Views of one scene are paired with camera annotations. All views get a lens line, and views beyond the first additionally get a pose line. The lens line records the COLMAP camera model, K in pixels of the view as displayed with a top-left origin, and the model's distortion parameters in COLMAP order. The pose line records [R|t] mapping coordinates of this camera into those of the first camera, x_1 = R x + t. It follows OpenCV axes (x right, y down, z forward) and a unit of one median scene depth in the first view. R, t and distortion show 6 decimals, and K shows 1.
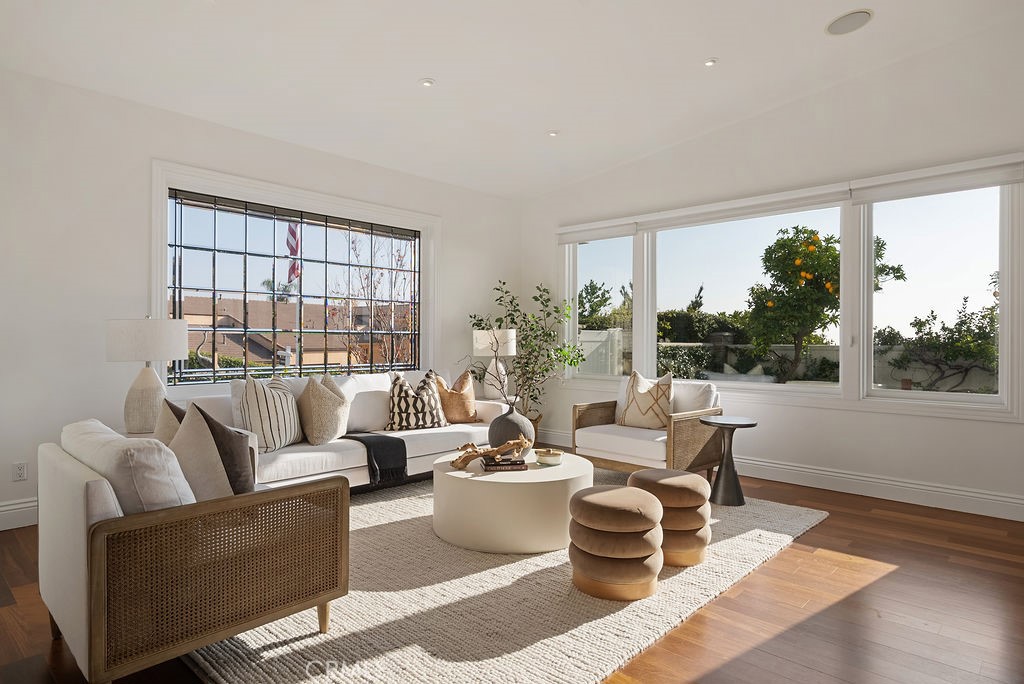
lens RADIAL K [[597.1, 0, 506.7], [0, 597.1, 337.8], [0, 0, 1]] dist [0.005210, -0.000278]
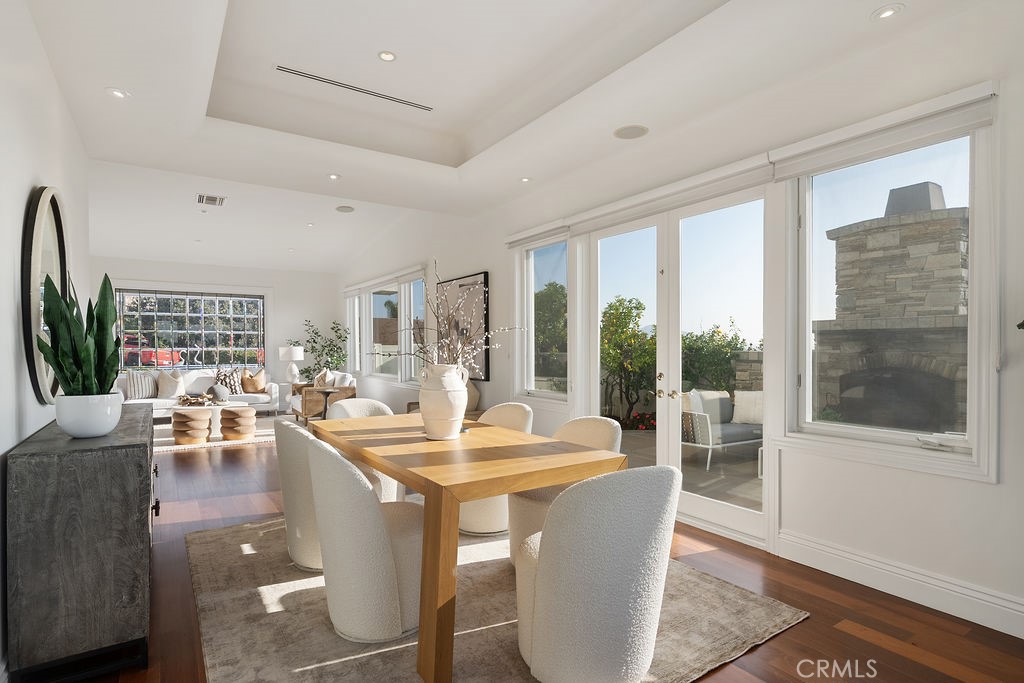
lens RADIAL K [[526.0, 0, 511.0], [0, 526.0, 350.9], [0, 0, 1]] dist [0.001500, 0.002612]
pose [[0.974928, -0.004608, -0.222472, 1.185003], [0.006643, 0.999943, 0.008399, -0.011429], [0.222421, -0.009666, 0.974903, -0.563014]]
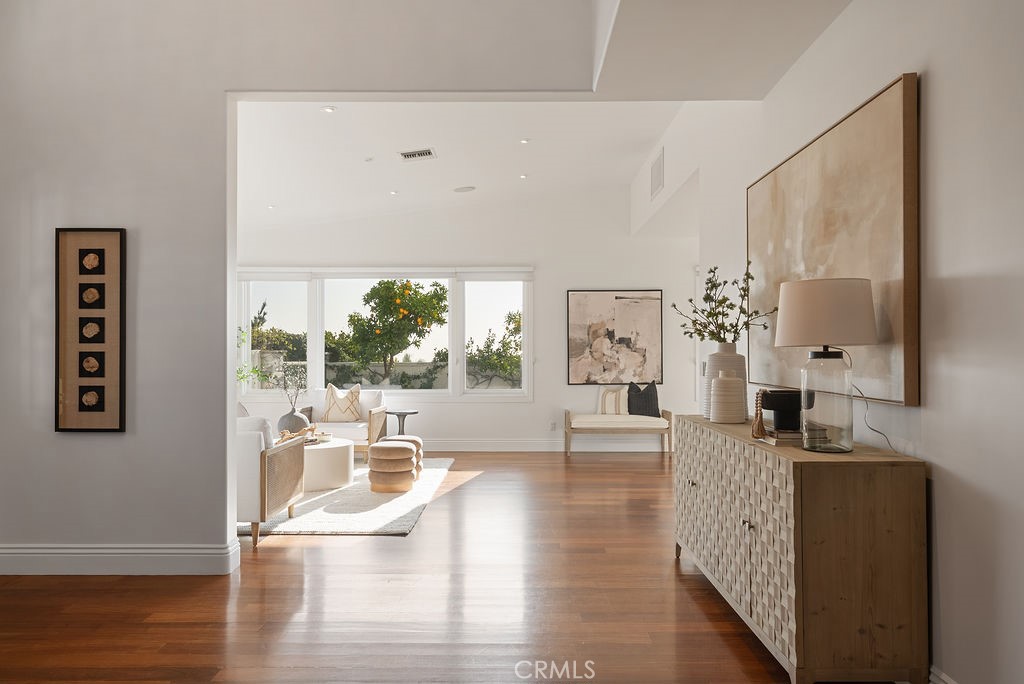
lens RADIAL K [[705.2, 0, 519.3], [0, 705.2, 363.4], [0, 0, 1]] dist [-0.004906, 0.002599]
pose [[0.734233, -0.014378, 0.678746, -0.577338], [0.002141, 0.999820, 0.018863, -0.023336], [-0.678894, -0.012397, 0.734131, -0.523344]]
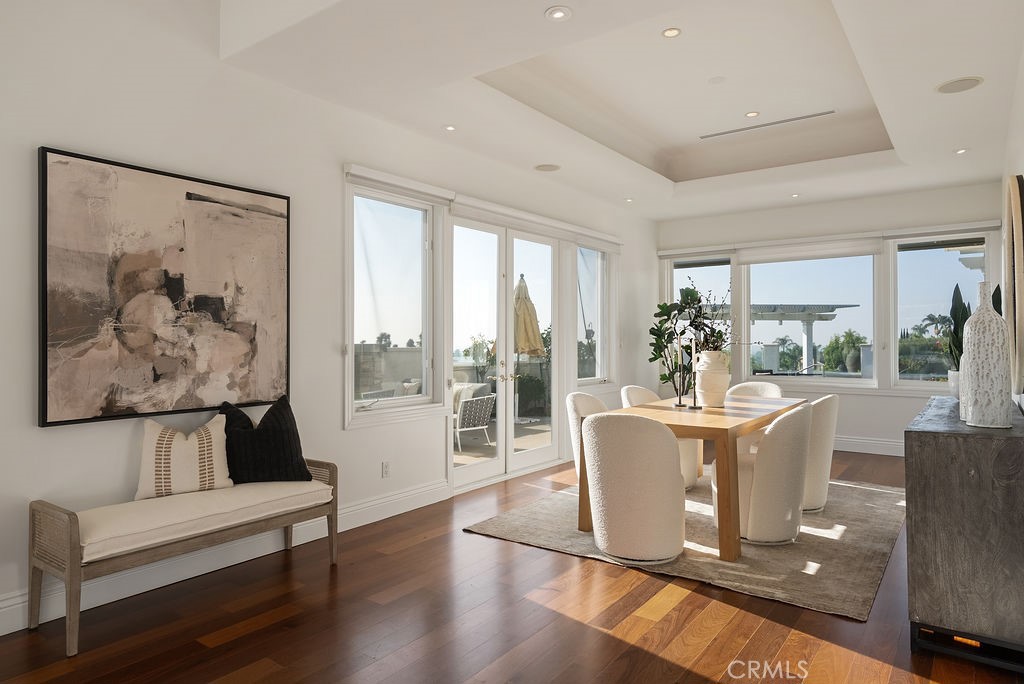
lens RADIAL K [[632.2, 0, 515.2], [0, 632.2, 332.4], [0, 0, 1]] dist [0.005597, -0.000685]
pose [[-0.124318, 0.004180, 0.992234, 0.126619], [-0.005681, 0.999972, -0.004925, -0.015231], [-0.992226, -0.006249, -0.124291, 0.359466]]
